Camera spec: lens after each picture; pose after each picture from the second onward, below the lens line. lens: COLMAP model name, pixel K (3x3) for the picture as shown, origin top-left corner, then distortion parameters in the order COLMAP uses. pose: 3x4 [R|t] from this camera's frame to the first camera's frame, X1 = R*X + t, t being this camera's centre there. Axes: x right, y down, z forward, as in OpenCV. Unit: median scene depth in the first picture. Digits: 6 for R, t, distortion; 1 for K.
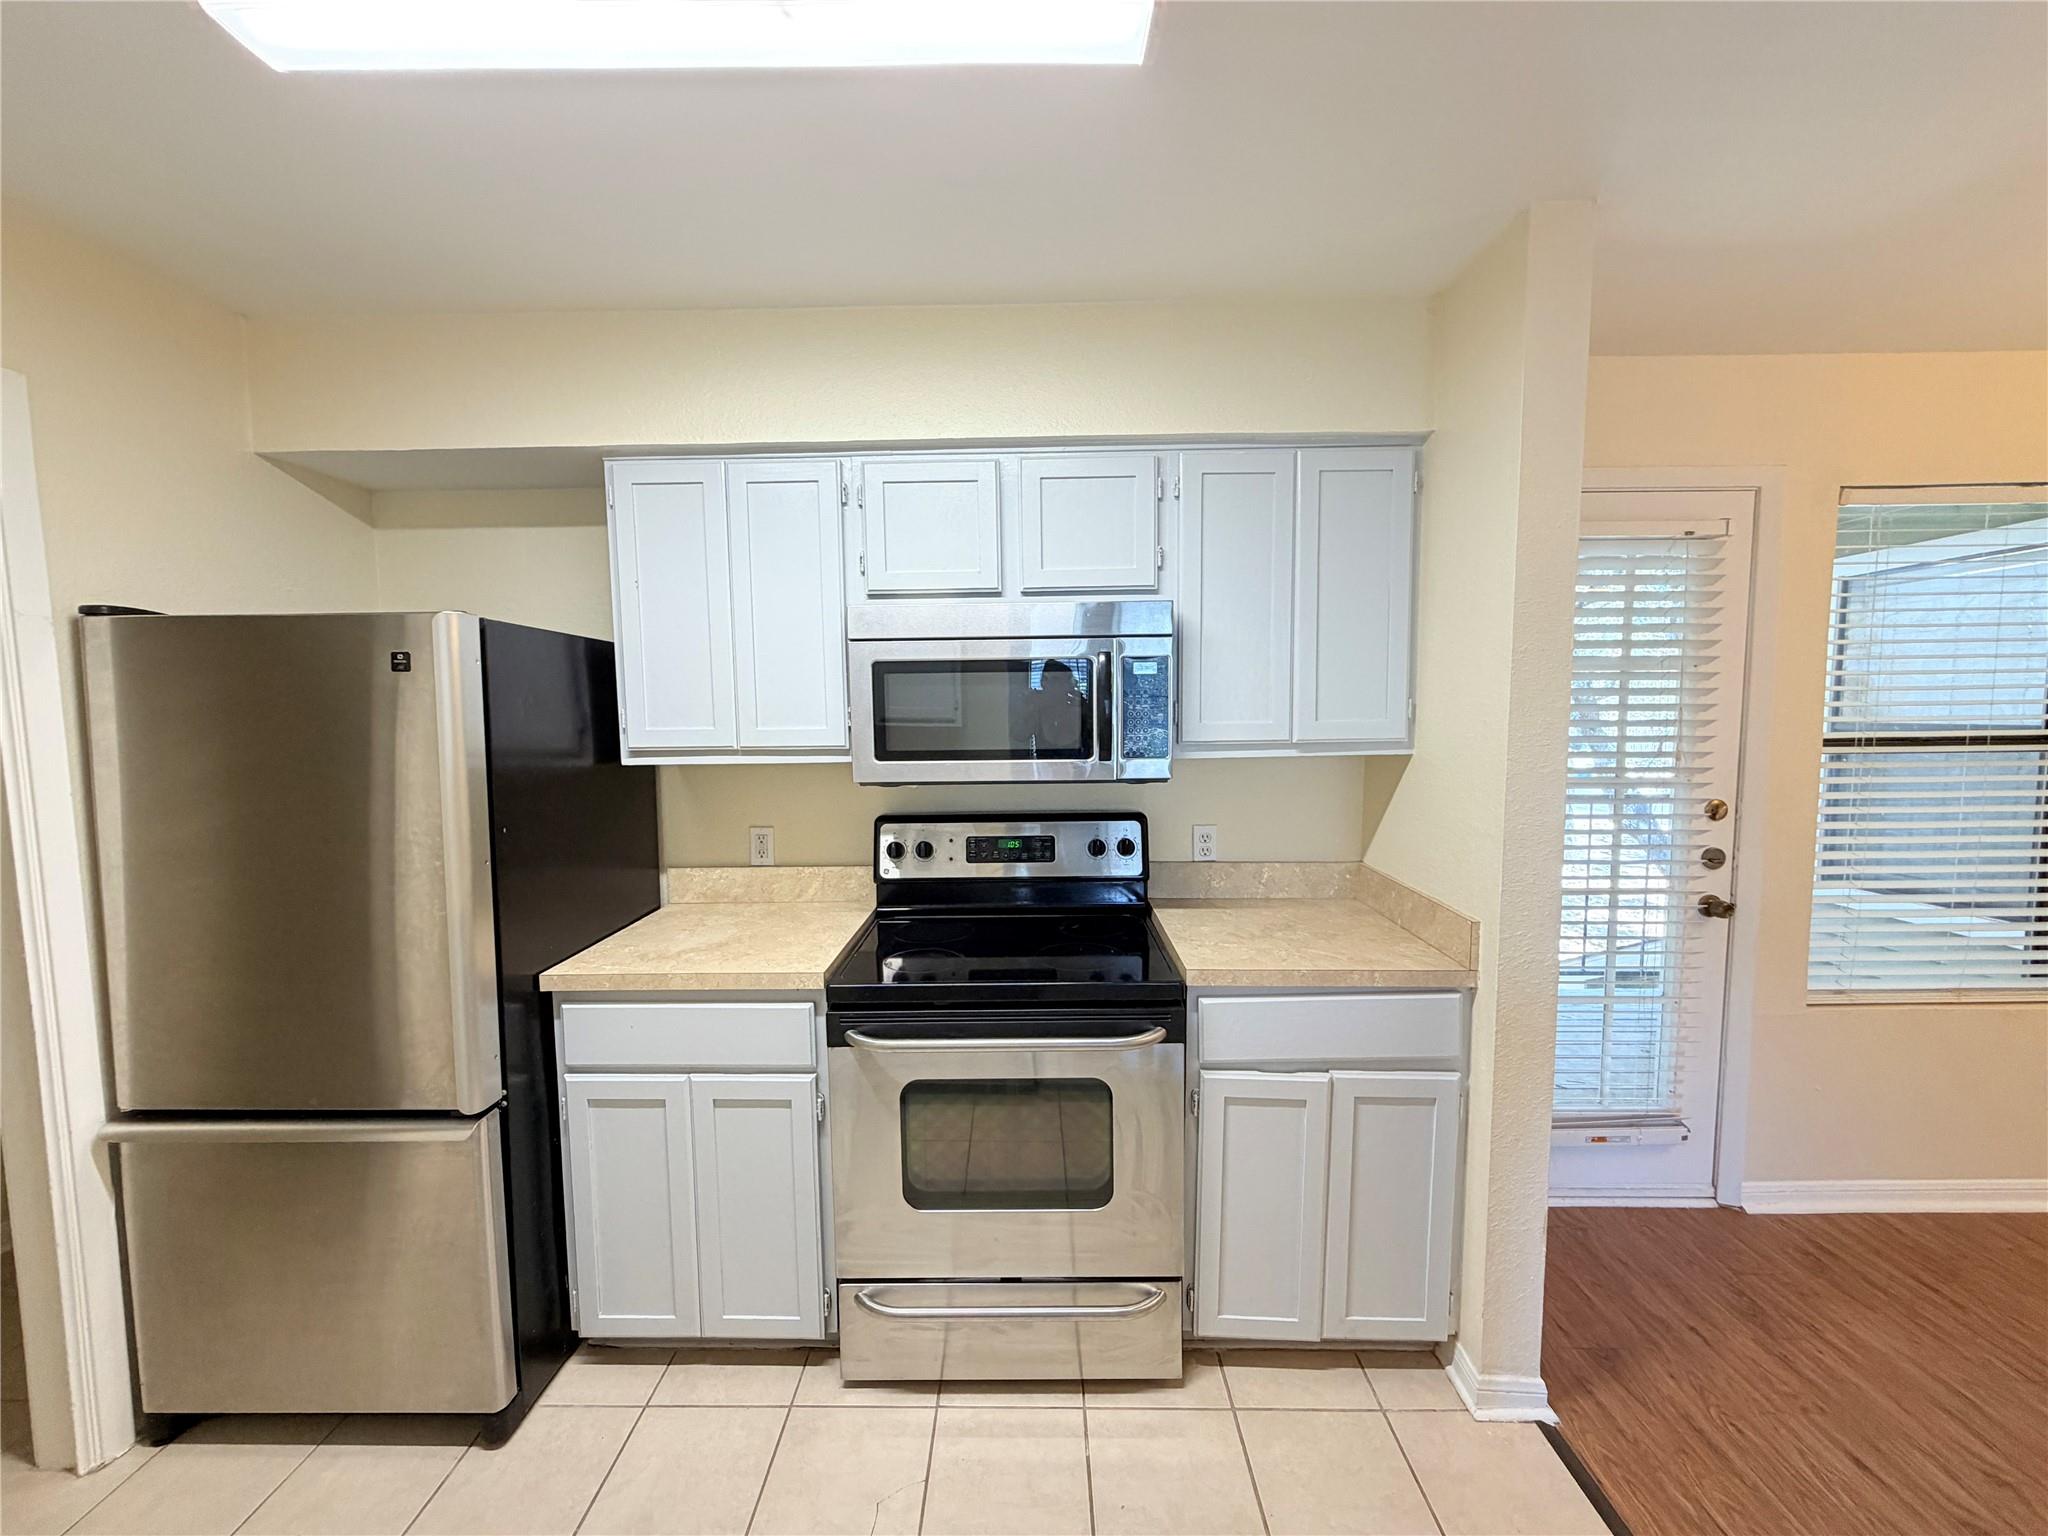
lens RADIAL K [[819.8, 0, 1020.5], [0, 819.8, 767.2], [0, 0, 1]] dist [-0.001024, 0.000178]
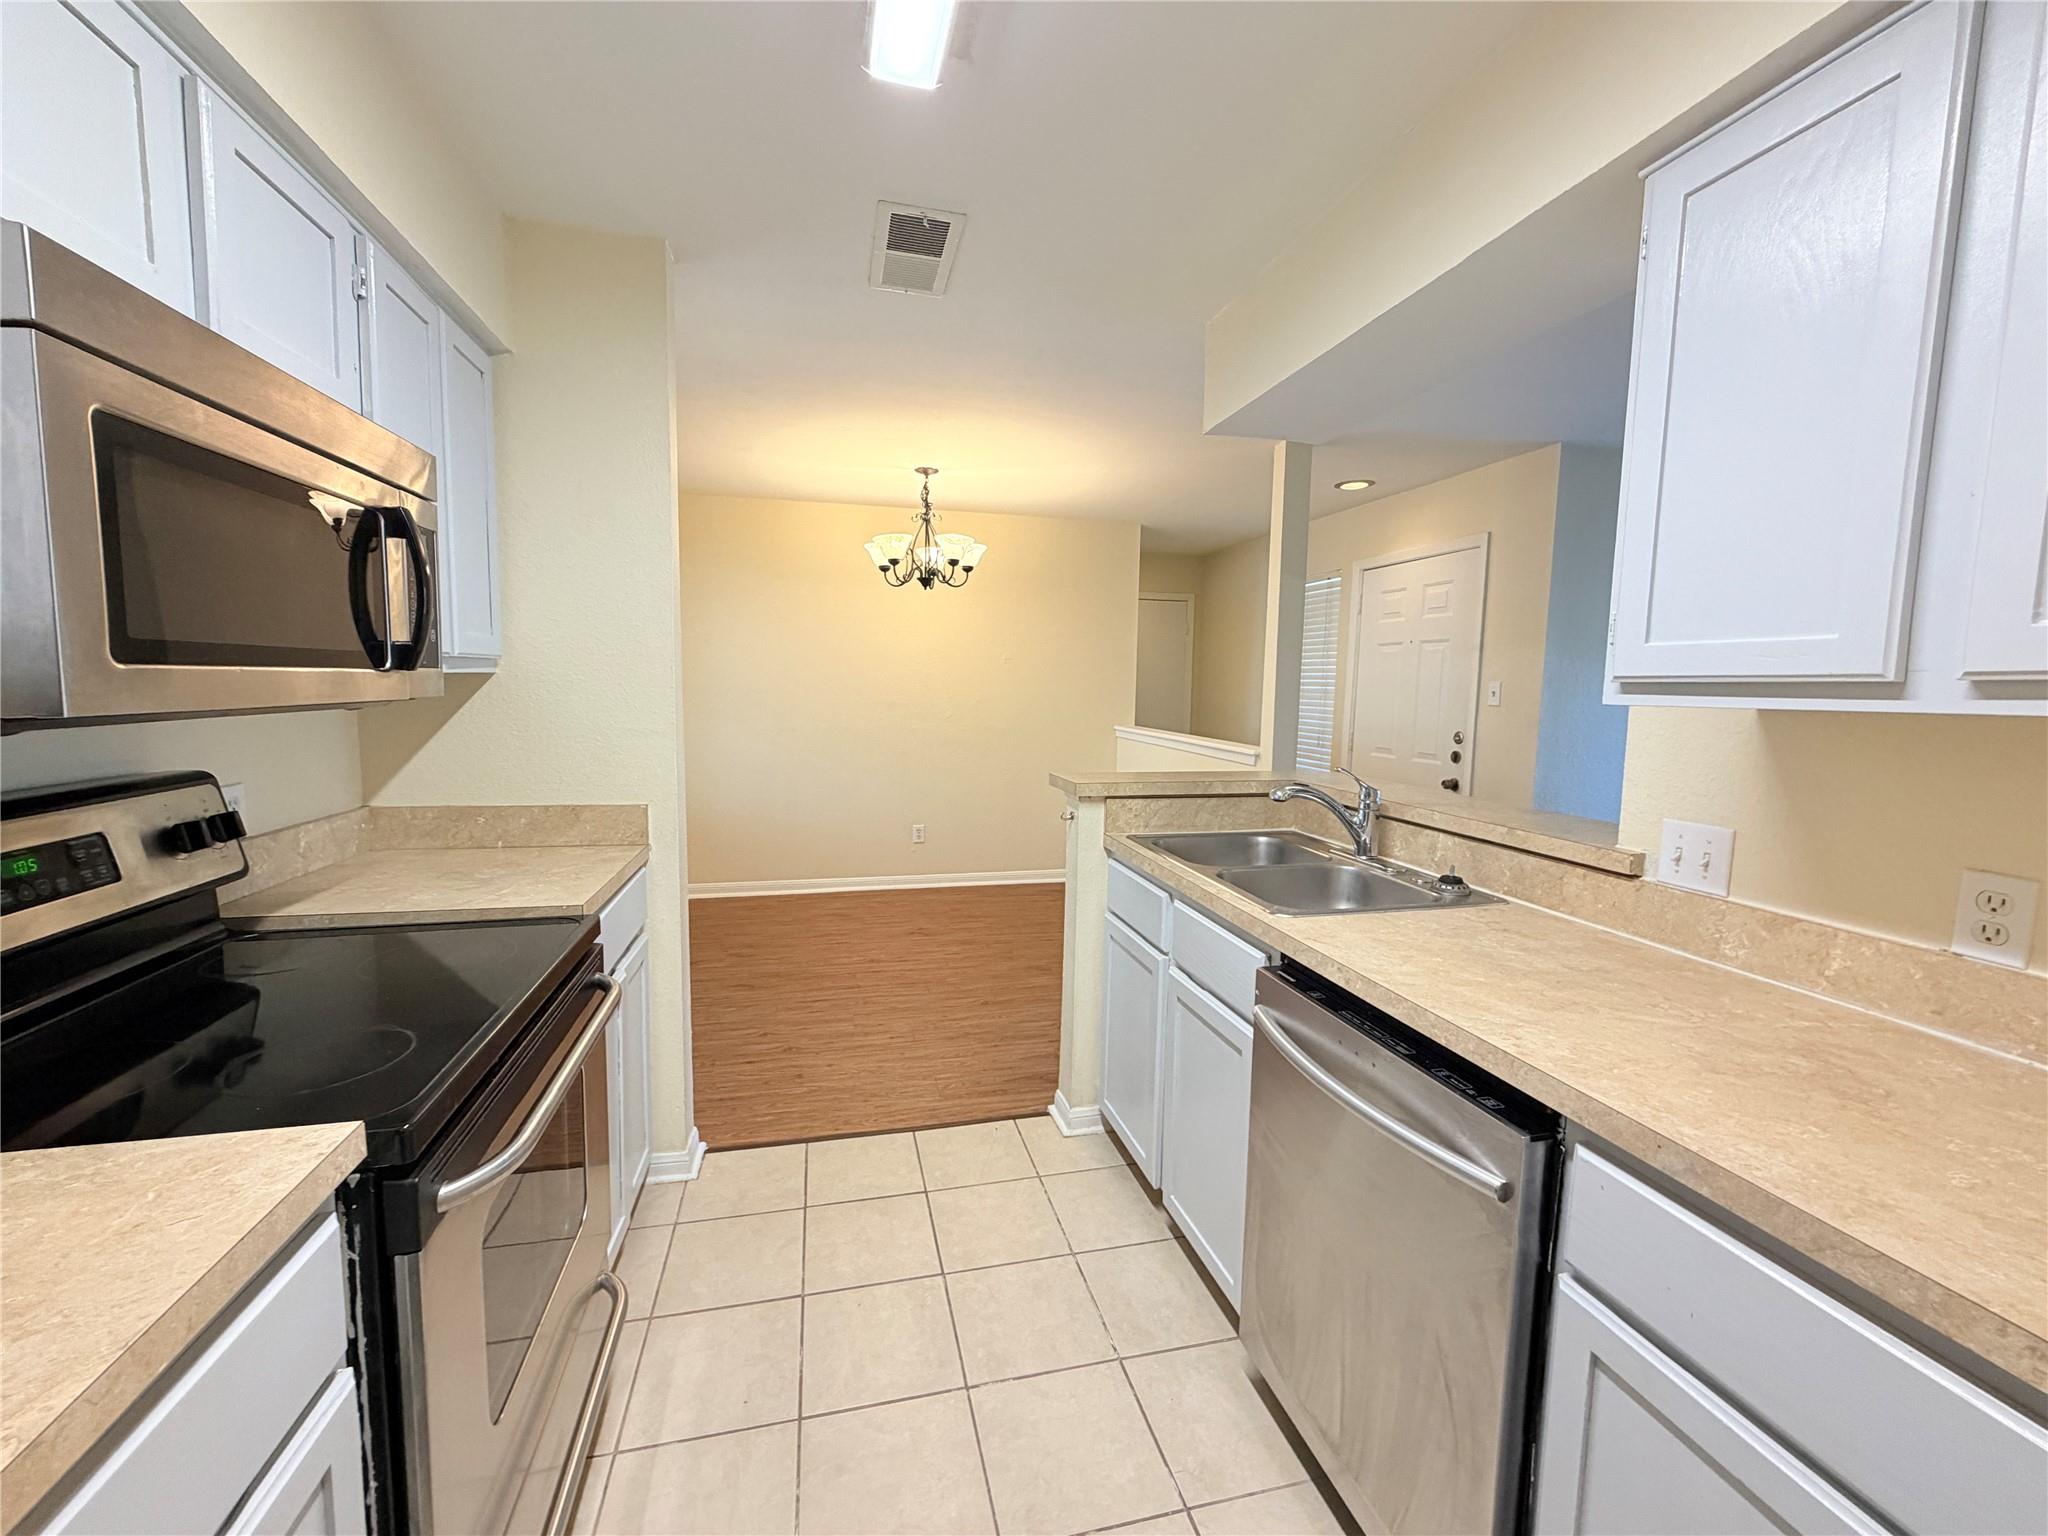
lens RADIAL K [[817.9, 0, 1019.9], [0, 817.9, 766.8], [0, 0, 1]] dist [-0.001196, 0.000193]
pose [[-0.254017, -0.094171, 0.962604, -0.584343], [0.059155, 0.991873, 0.112645, 0.021314], [-0.965389, 0.085556, -0.246382, 0.581532]]
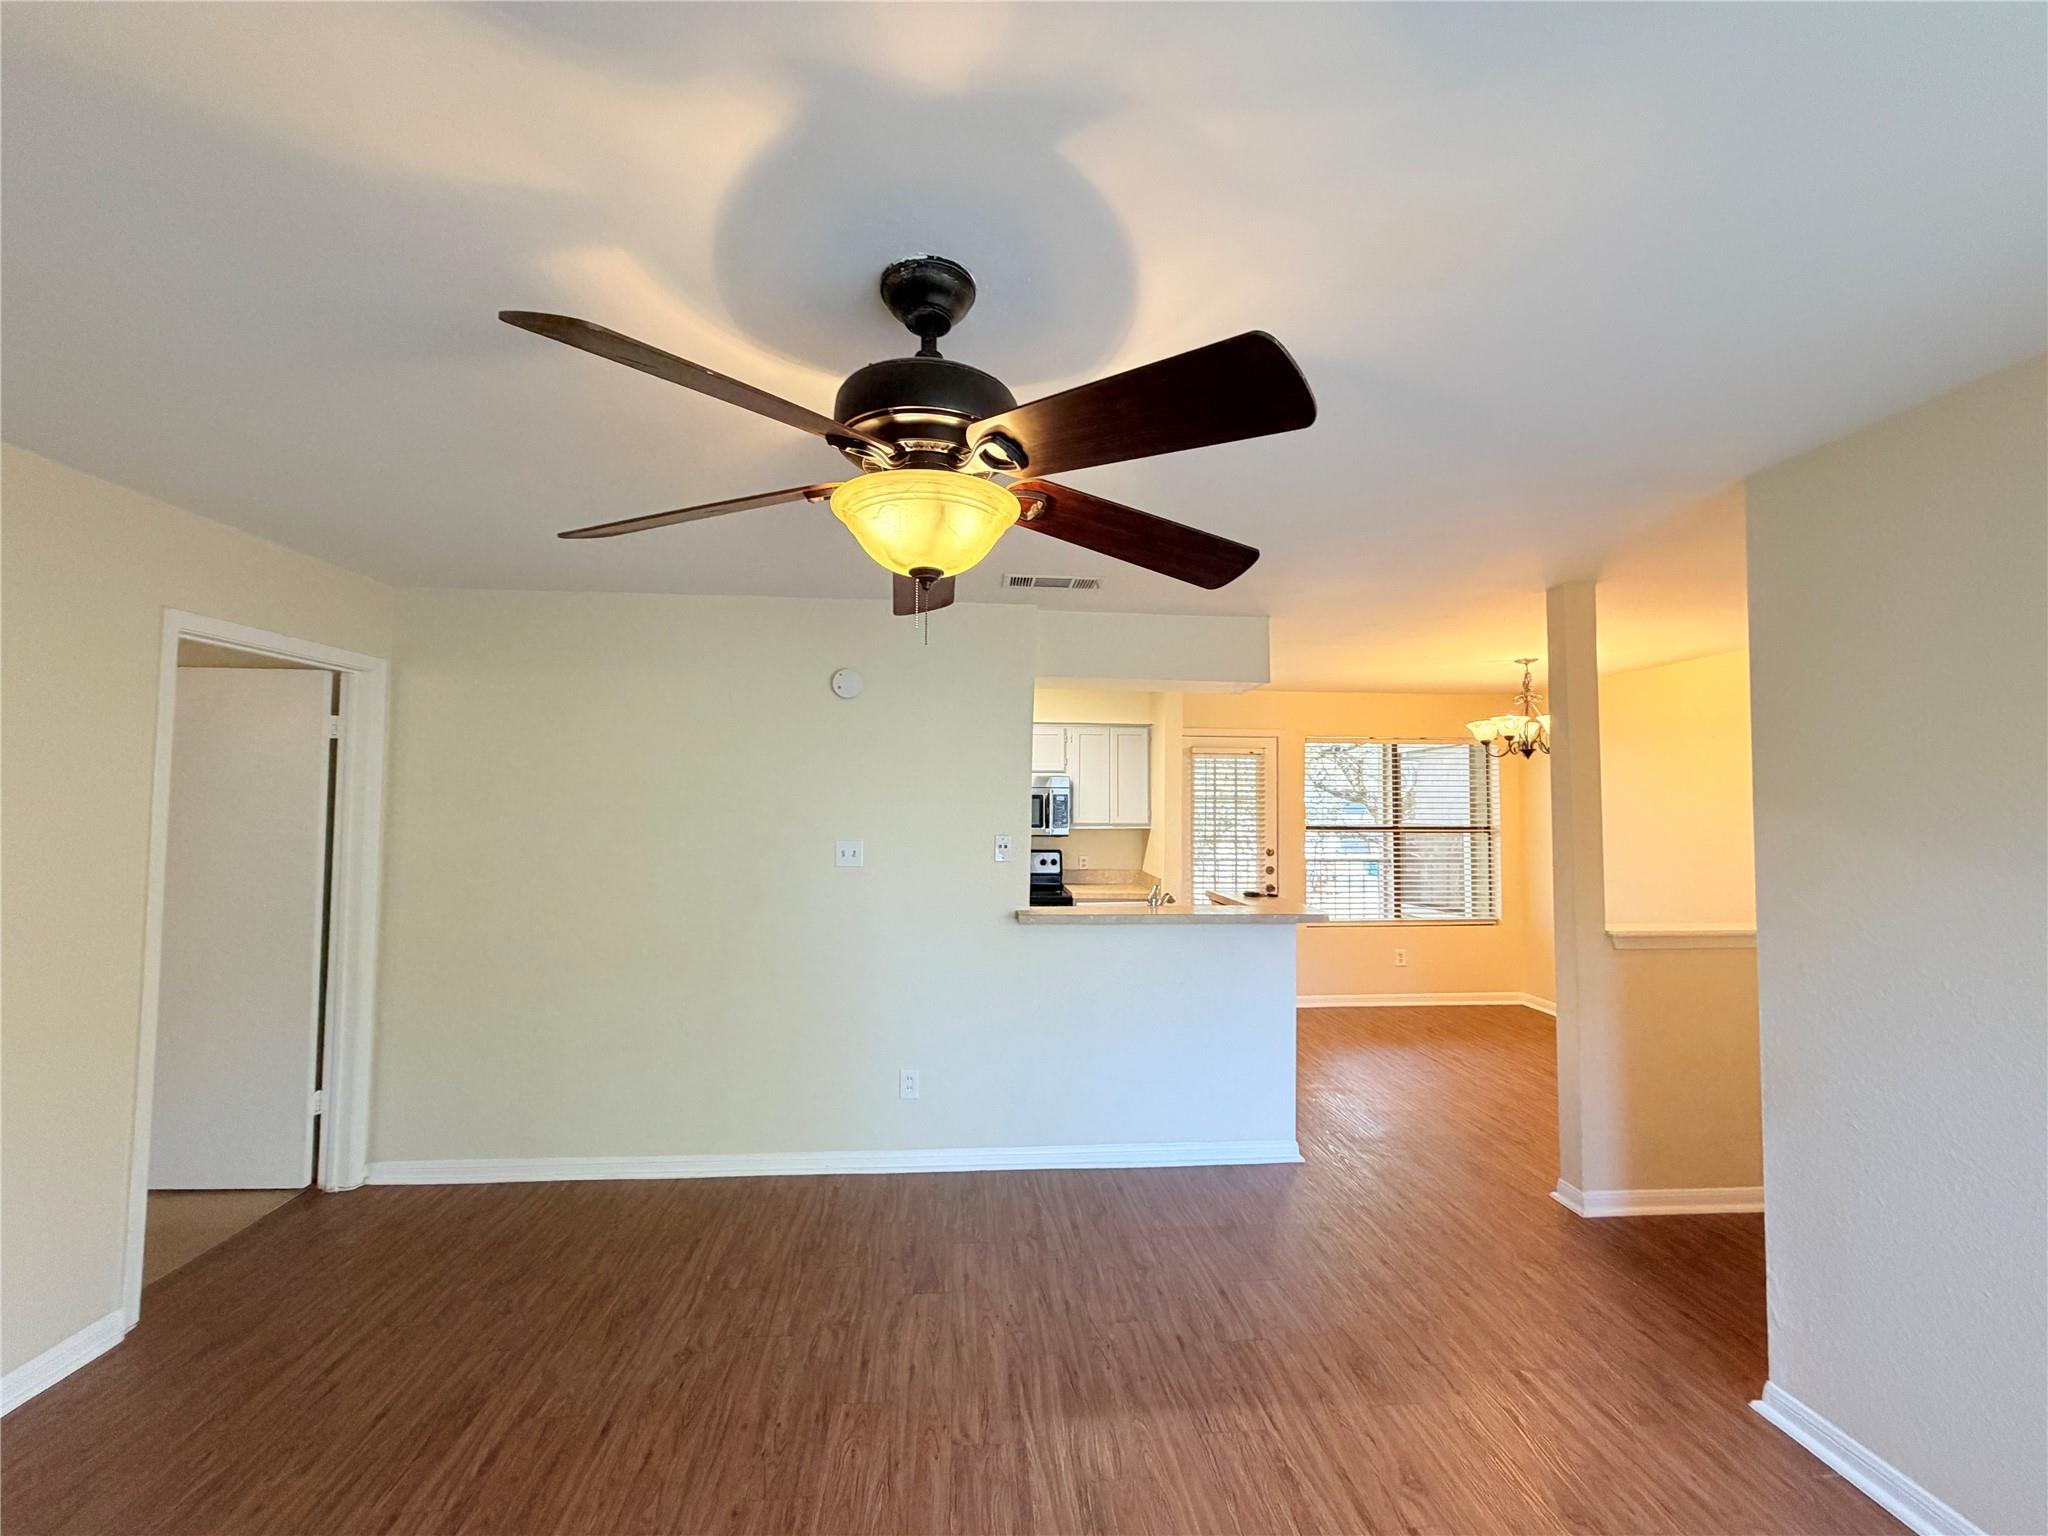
lens RADIAL K [[818.5, 0, 1020.5], [0, 818.5, 767.1], [0, 0, 1]] dist [-0.001830, 0.000037]
pose [[0.996211, 0.020898, 0.084423, -0.216830], [-0.010619, 0.992666, -0.120421, 0.112539], [-0.086321, 0.119068, 0.989127, -1.710436]]
